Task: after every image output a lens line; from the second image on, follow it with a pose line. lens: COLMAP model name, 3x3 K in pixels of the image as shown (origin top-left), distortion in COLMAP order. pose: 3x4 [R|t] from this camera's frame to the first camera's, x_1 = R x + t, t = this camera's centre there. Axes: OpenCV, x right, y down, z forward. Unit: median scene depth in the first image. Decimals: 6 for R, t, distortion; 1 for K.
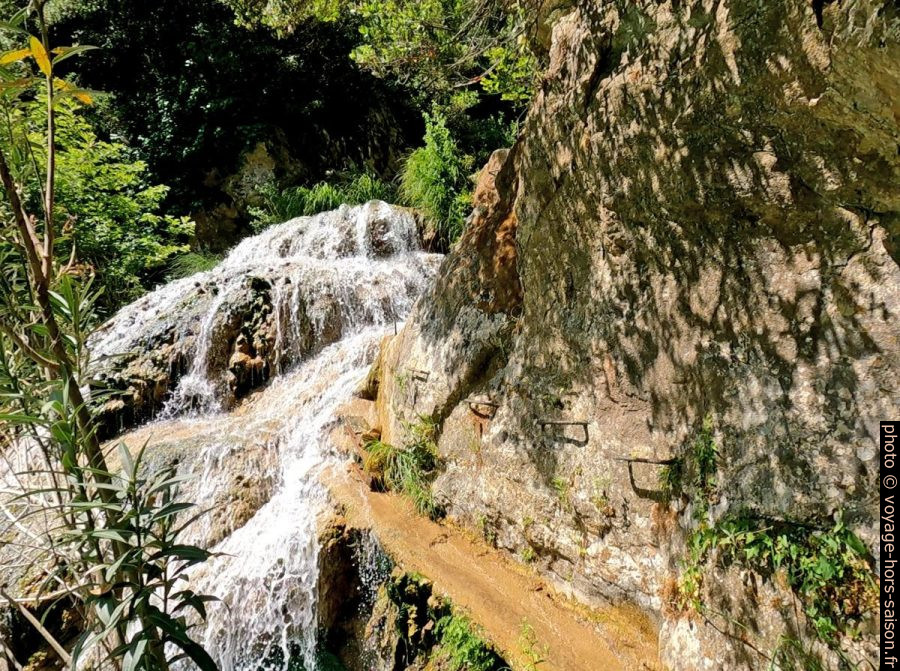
lens RADIAL K [[597.9, 0, 451.3], [0, 597.9, 332.0], [0, 0, 1]] dist [0.005011, 0.000257]
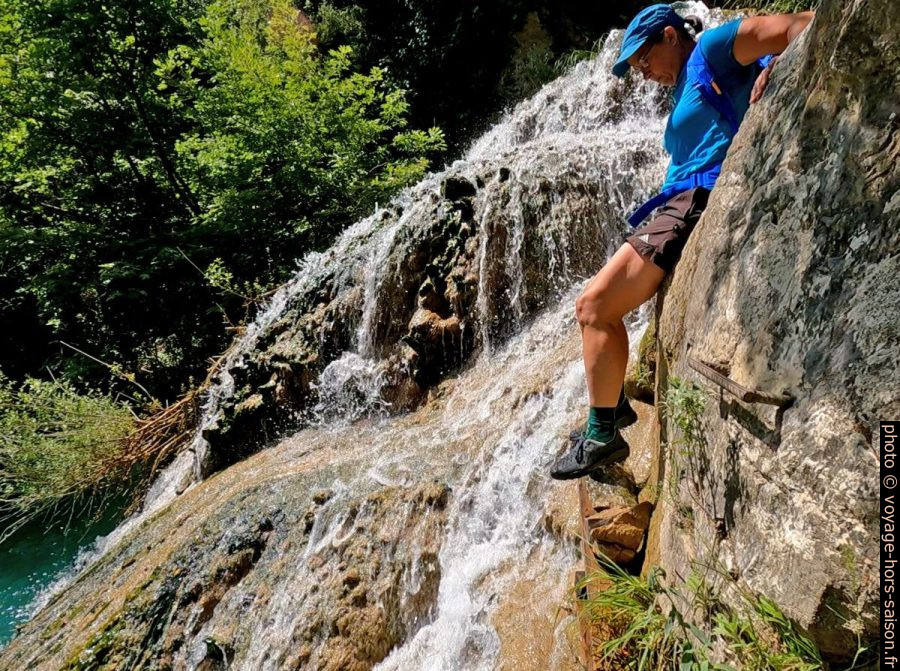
lens RADIAL K [[597.9, 0, 448.0], [0, 597.9, 333.6], [0, 0, 1]] dist [0.005011, 0.000257]
pose [[0.833776, -0.032582, -0.551141, -0.013088], [0.096446, 0.991503, 0.087292, 0.008999], [0.543613, -0.125937, 0.829834, 0.538963]]
